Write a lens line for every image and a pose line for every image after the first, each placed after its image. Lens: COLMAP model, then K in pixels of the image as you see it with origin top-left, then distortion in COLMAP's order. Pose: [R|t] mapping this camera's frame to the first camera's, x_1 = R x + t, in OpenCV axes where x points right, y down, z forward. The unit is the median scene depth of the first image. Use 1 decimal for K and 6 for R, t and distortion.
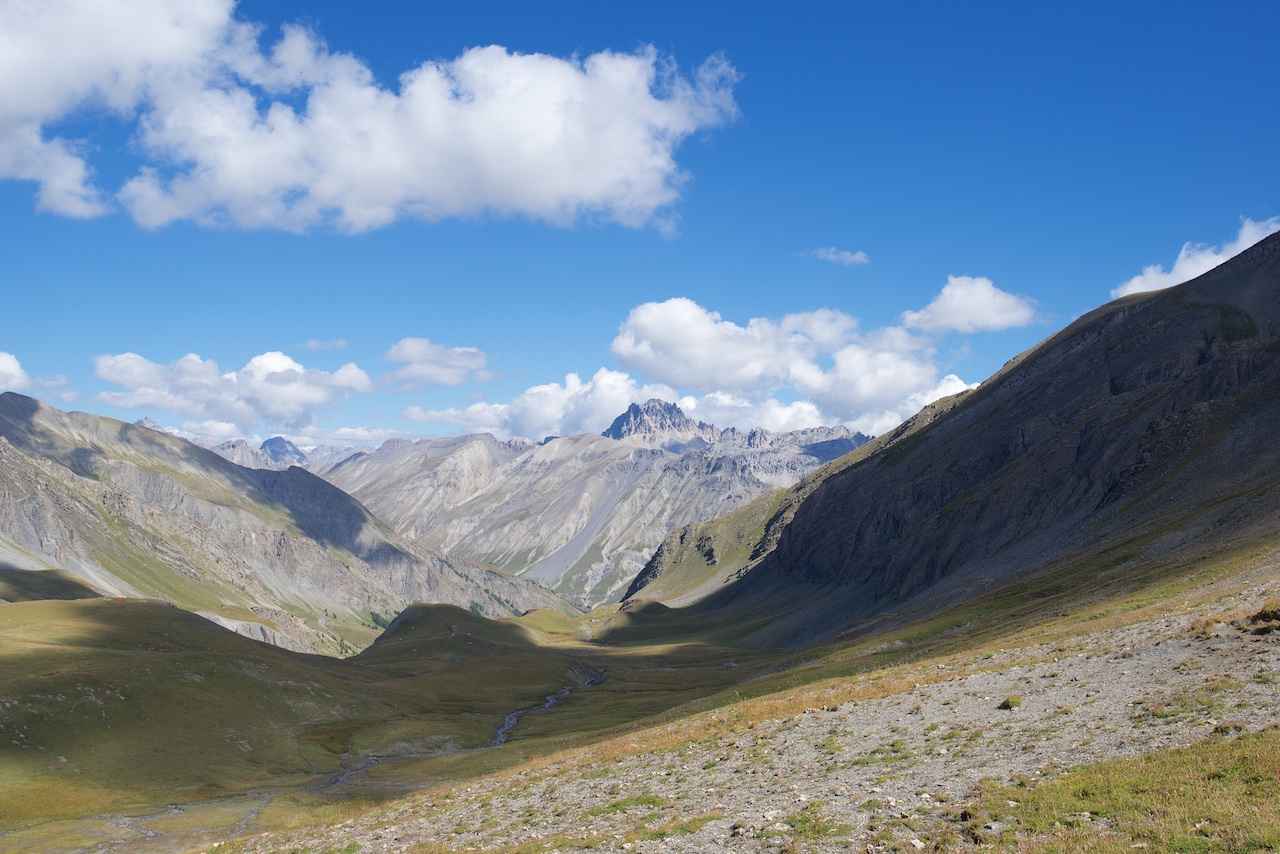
lens RADIAL K [[1221.3, 0, 635.5], [0, 1221.3, 433.8], [0, 0, 1]] dist [-0.024364, 0.000000]
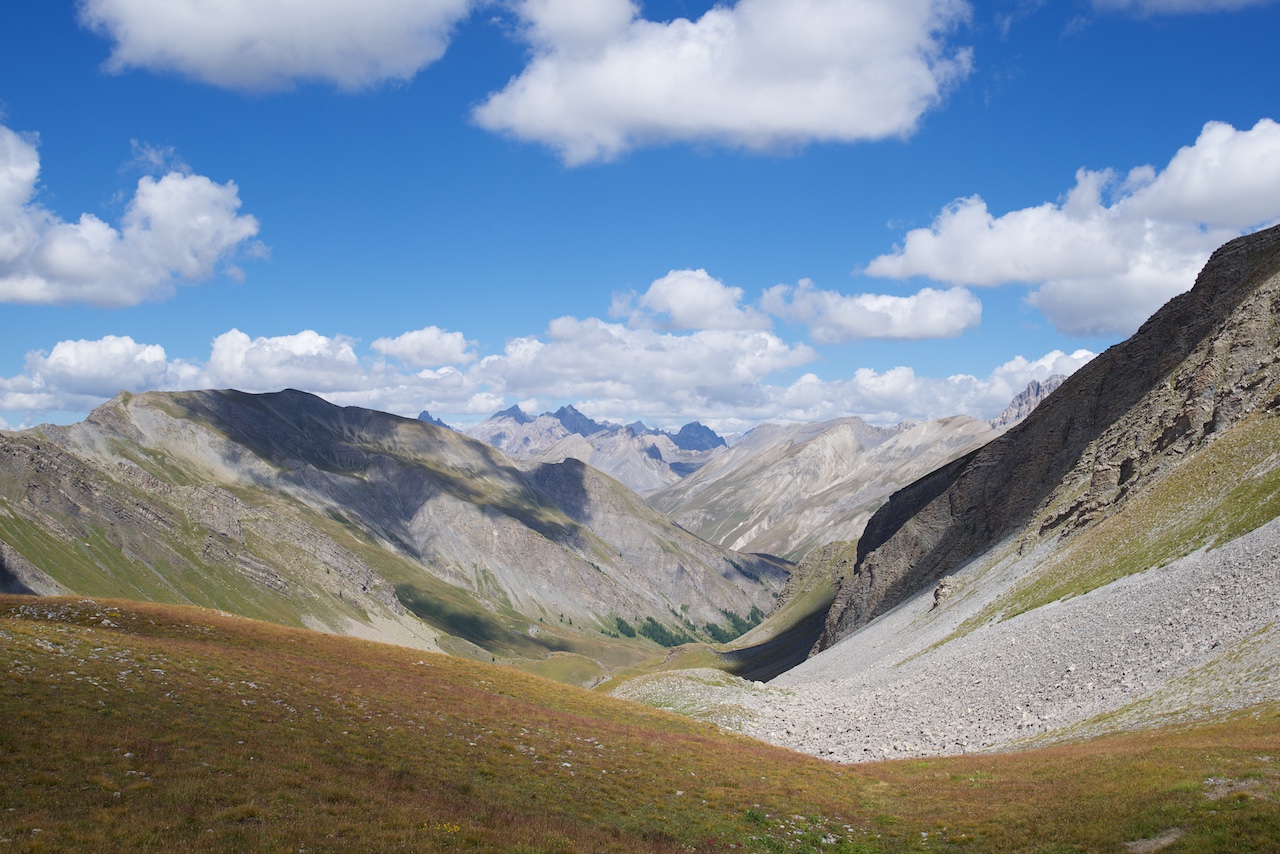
lens RADIAL K [[1221.3, 0, 639.9], [0, 1221.3, 427.2], [0, 0, 1]] dist [-0.024364, 0.000000]
pose [[0.932431, -0.014304, -0.361064, 0.070527], [0.017967, 0.999816, 0.006792, -0.001989], [0.360901, -0.012820, 0.932516, 0.078175]]
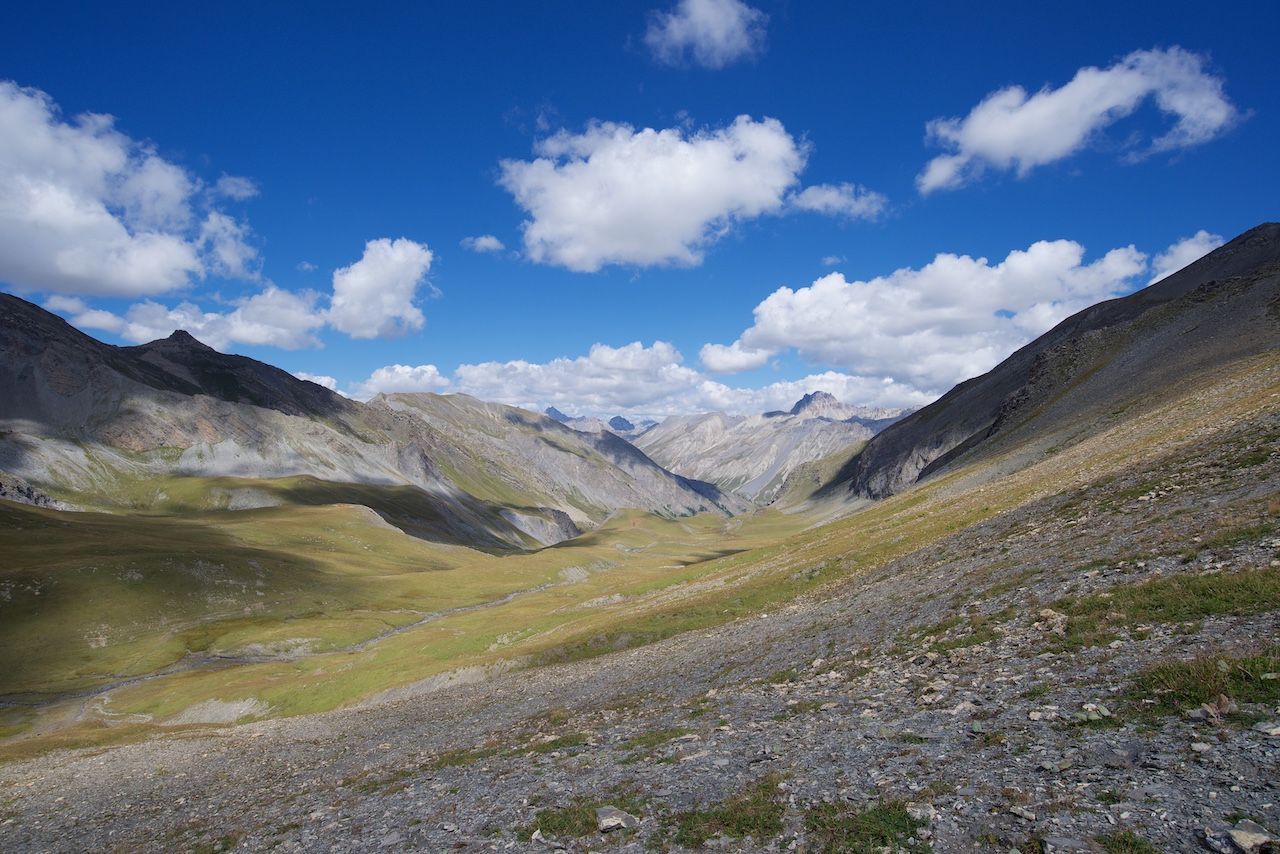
lens RADIAL K [[659.3, 0, 642.2], [0, 659.3, 424.0], [0, 0, 1]] dist [-0.059399, 0.017807]
pose [[0.965802, -0.010008, -0.259089, 0.020064], [0.014166, 0.999799, 0.014186, 0.002688], [0.258895, -0.017372, 0.965749, 0.033656]]
